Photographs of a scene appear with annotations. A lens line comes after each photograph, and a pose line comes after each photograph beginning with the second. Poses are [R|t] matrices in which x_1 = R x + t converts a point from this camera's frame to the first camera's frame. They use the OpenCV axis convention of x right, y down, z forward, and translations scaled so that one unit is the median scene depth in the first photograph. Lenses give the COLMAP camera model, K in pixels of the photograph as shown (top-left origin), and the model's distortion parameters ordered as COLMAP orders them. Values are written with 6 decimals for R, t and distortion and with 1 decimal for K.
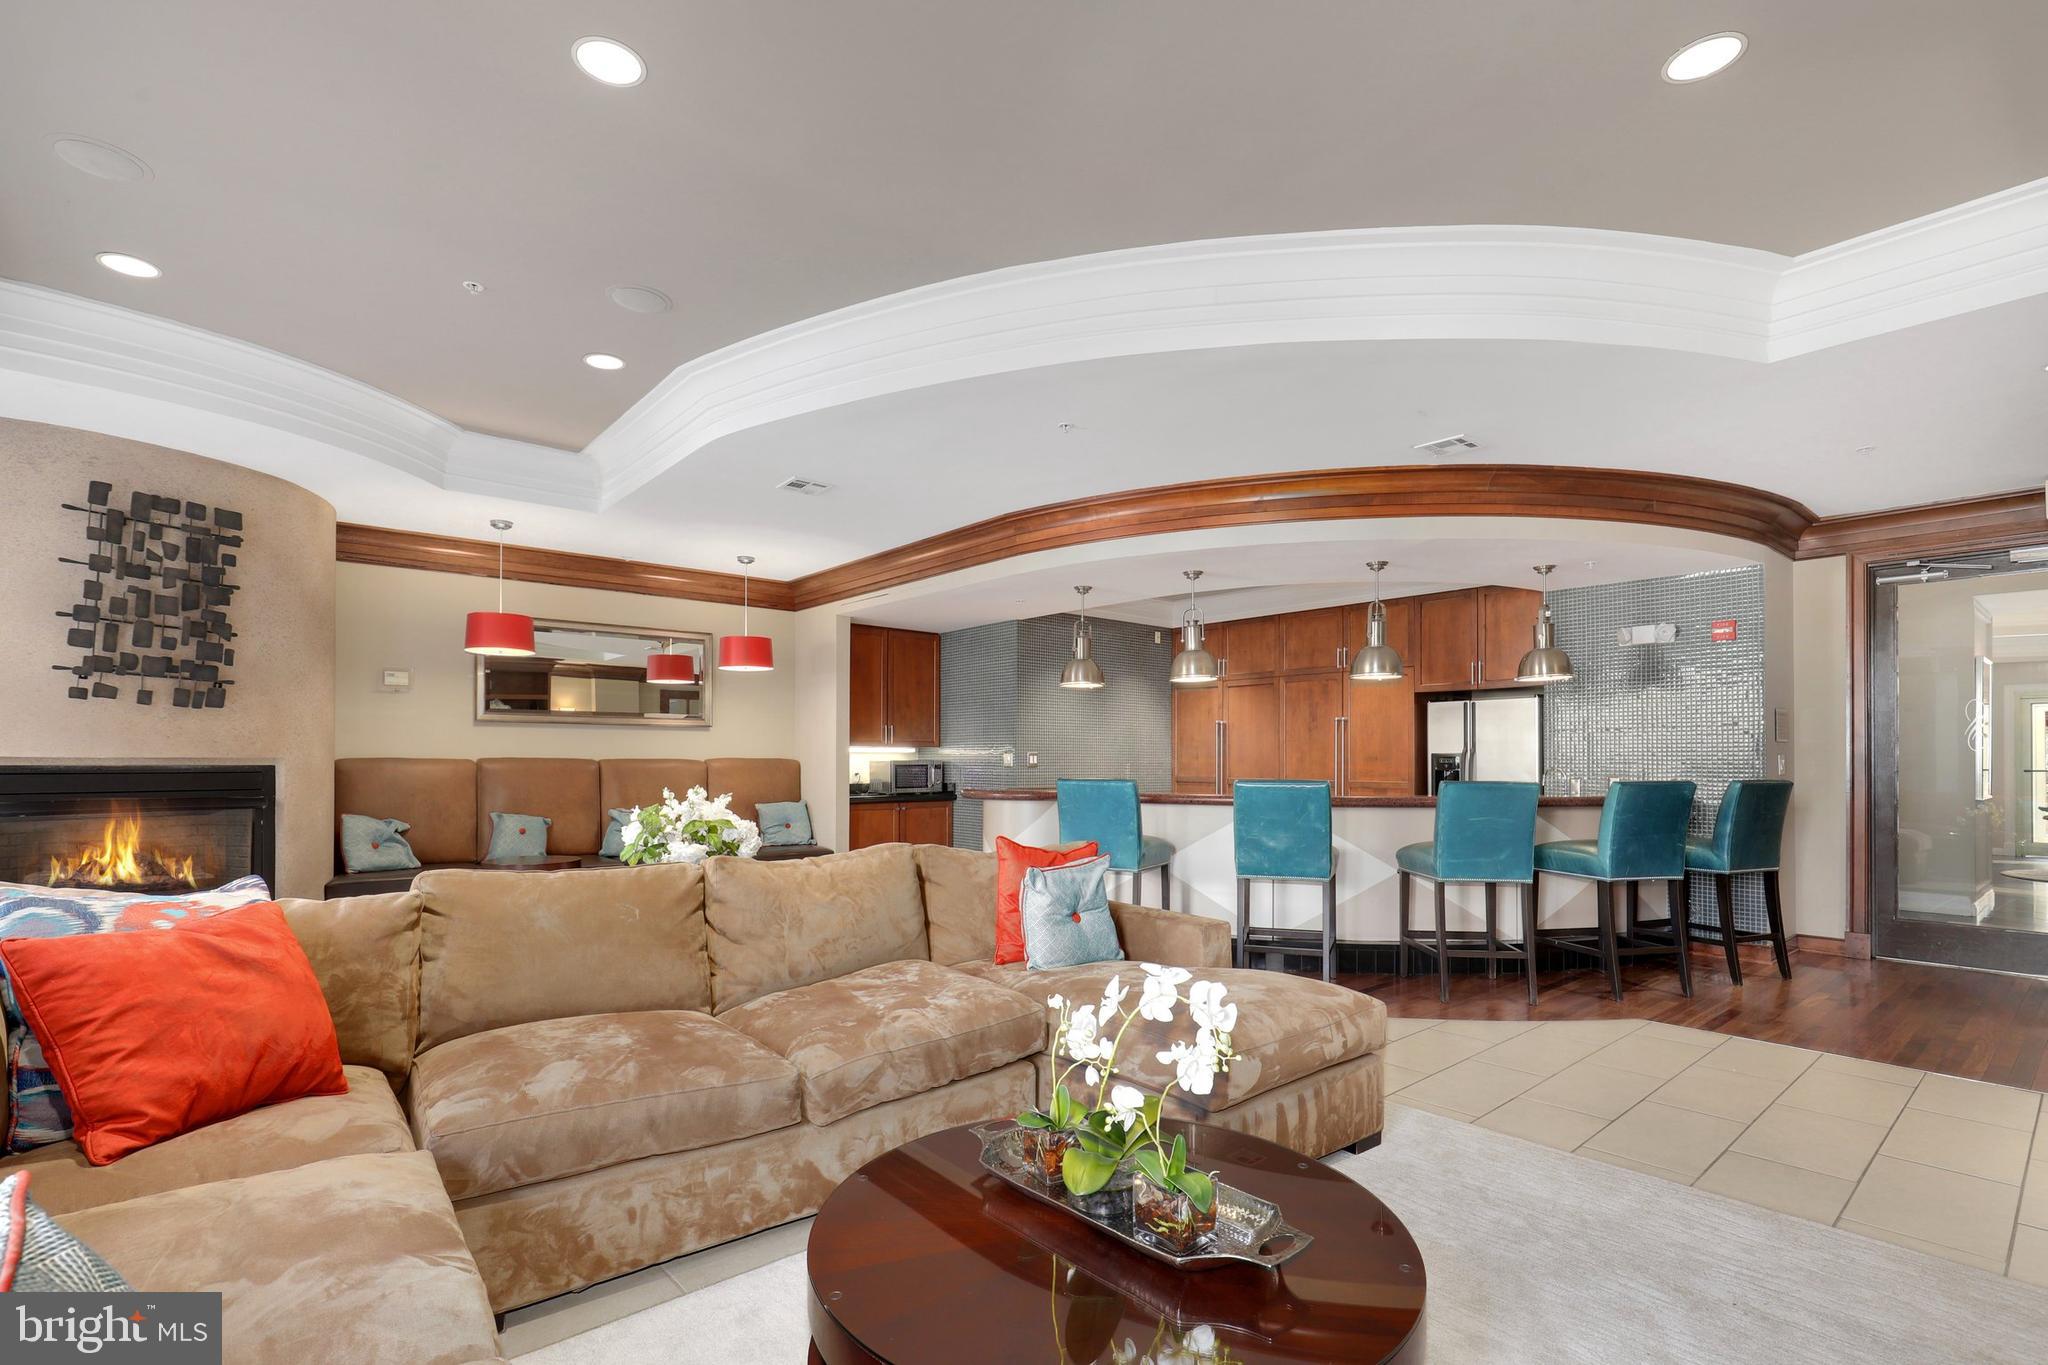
lens RADIAL K [[935.6, 0, 1031.4], [0, 935.6, 761.2], [0, 0, 1]] dist [0.001095, -0.000059]
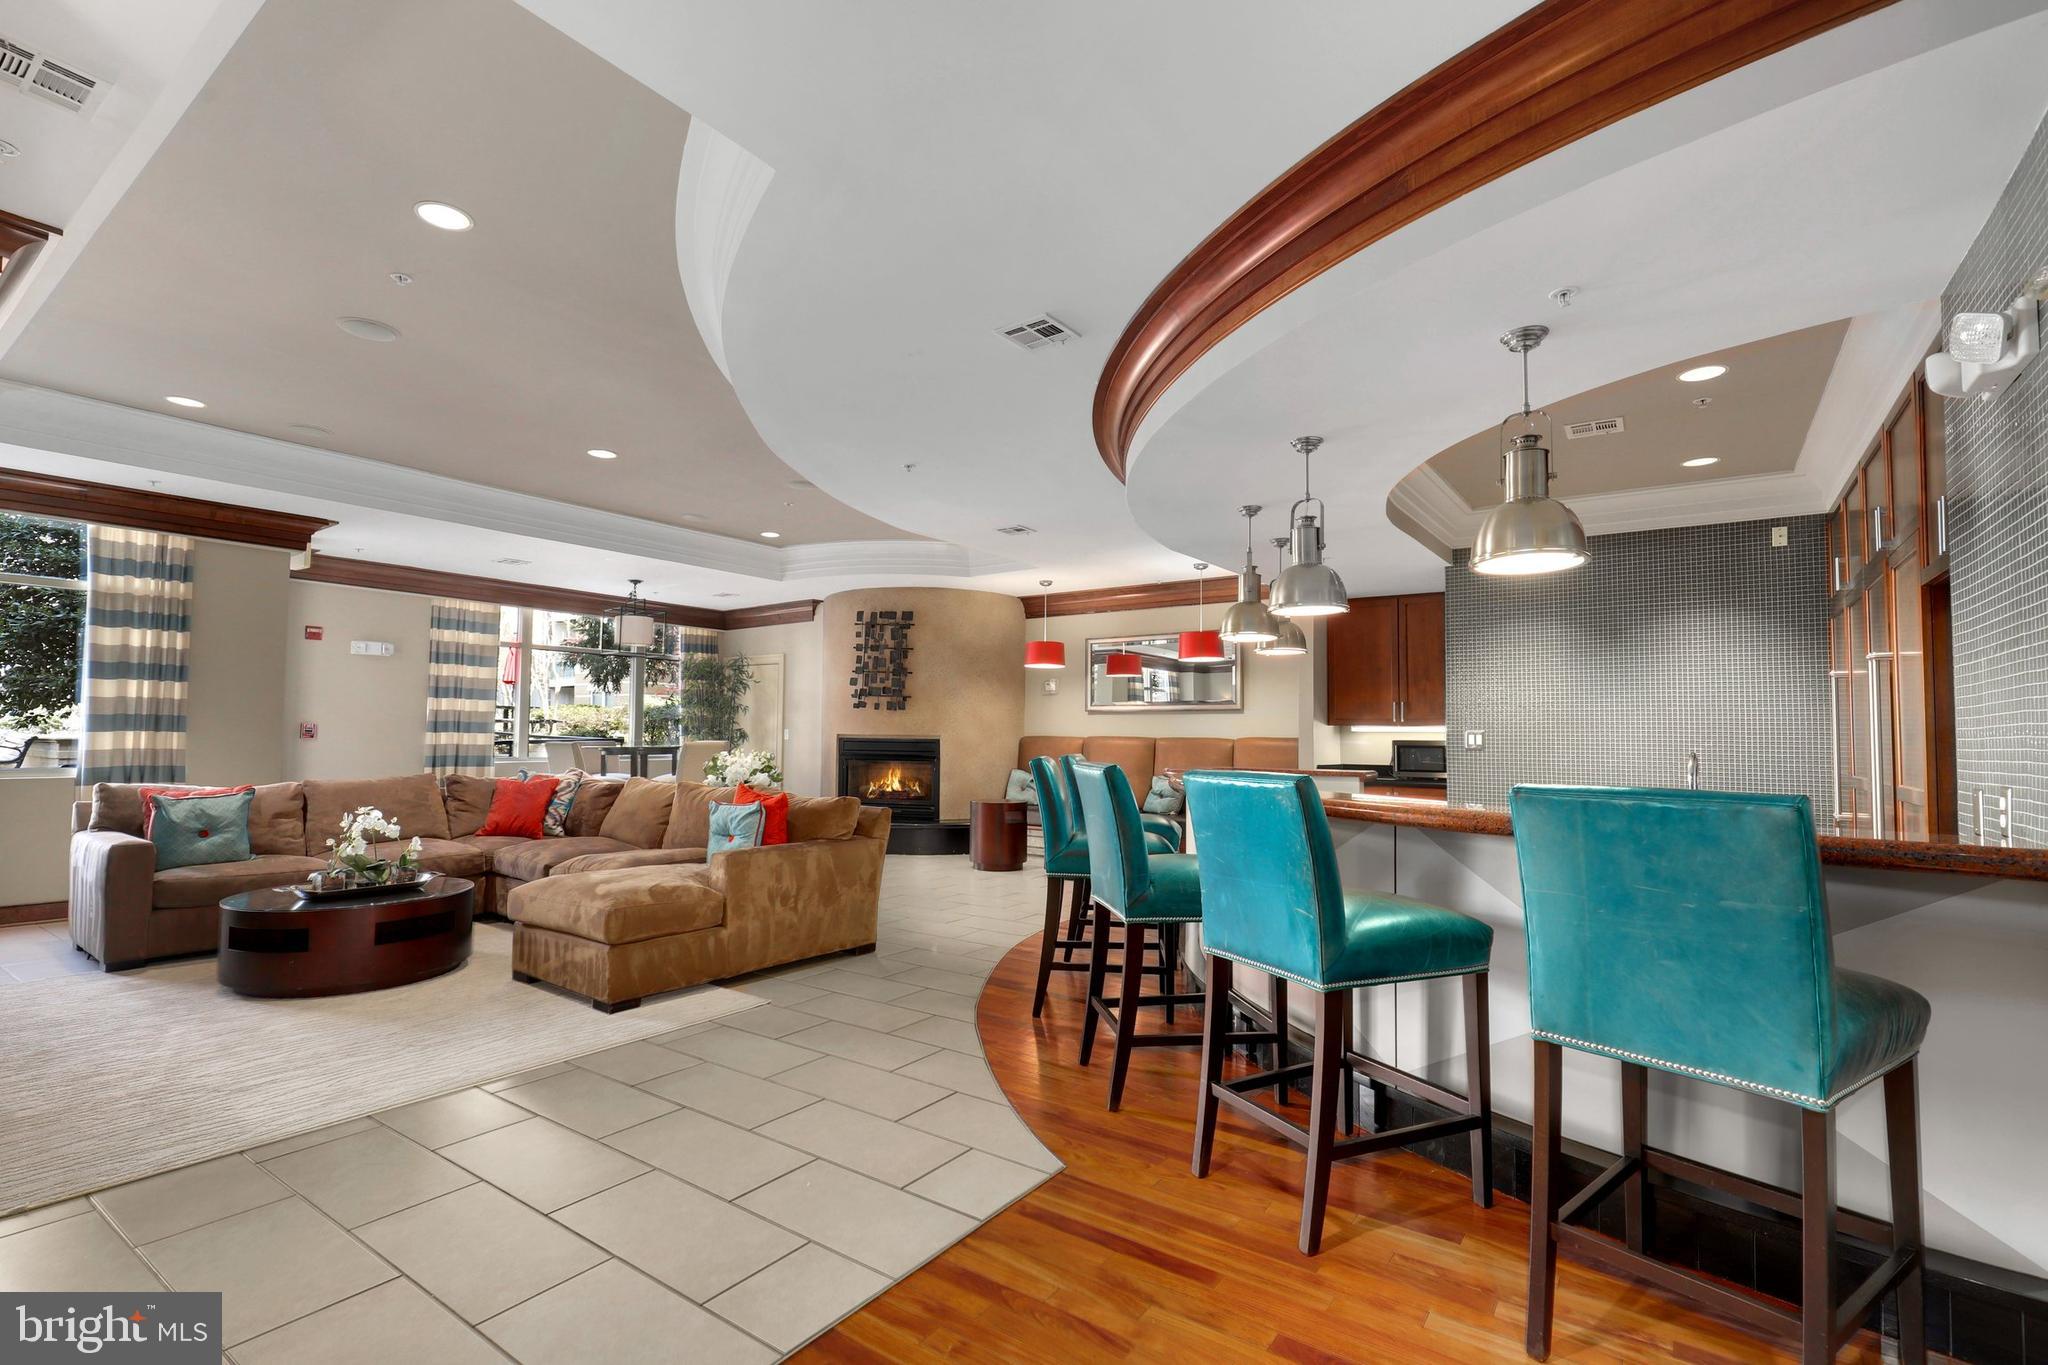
lens RADIAL K [[935.6, 0, 1023.7], [0, 935.6, 690.9], [0, 0, 1]] dist [0.001095, -0.000059]
pose [[0.244328, -0.047075, -0.968549, 0.852454], [-0.010712, 0.998629, -0.051239, 0.001618], [0.969634, 0.022894, 0.243488, 0.568685]]
